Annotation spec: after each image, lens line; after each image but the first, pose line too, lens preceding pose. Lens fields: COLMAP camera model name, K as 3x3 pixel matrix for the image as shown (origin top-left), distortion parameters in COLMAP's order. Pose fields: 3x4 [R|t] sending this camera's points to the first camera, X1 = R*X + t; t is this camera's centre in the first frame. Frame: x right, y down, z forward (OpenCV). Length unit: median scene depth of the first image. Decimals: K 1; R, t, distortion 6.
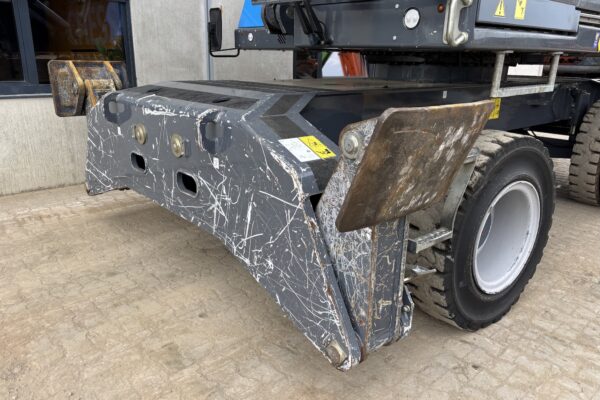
lens RADIAL K [[527.4, 0, 300.0], [0, 527.4, 200.0], [0, 0, 1]] dist [0.069934, -0.118452]
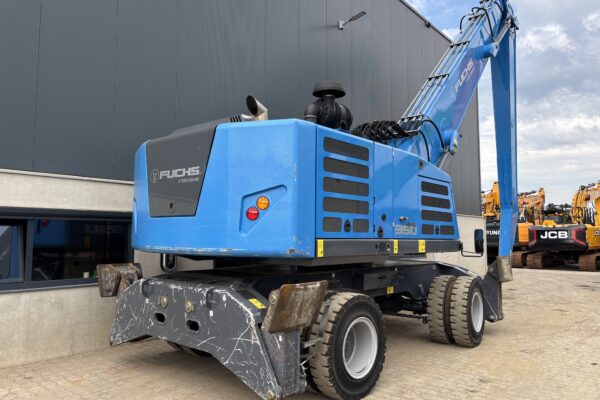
lens RADIAL K [[452.1, 0, 300.0], [0, 452.1, 200.0], [0, 0, 1]] dist [0.045516, -0.069047]
pose [[0.988907, -0.013600, 0.147911, -0.059316], [0.064003, 0.937627, -0.341701, 0.131268], [-0.134039, 0.347377, 0.928096, -0.798420]]
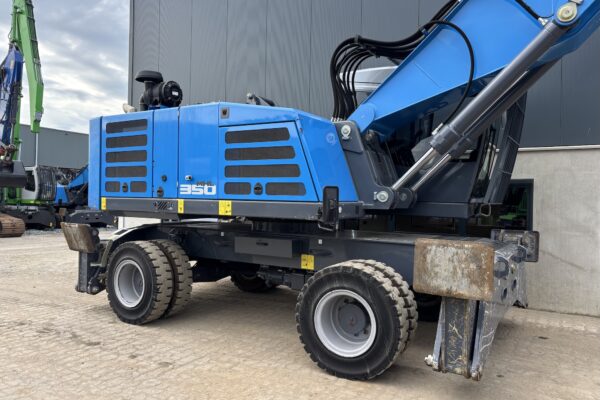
lens RADIAL K [[452.1, 0, 300.0], [0, 452.1, 200.0], [0, 0, 1]] dist [0.045516, -0.069047]
pose [[0.310706, -0.024968, -0.950178, 2.782864], [-0.270296, 0.956063, -0.113509, -0.280356], [0.911264, 0.292097, 0.290306, 0.991594]]
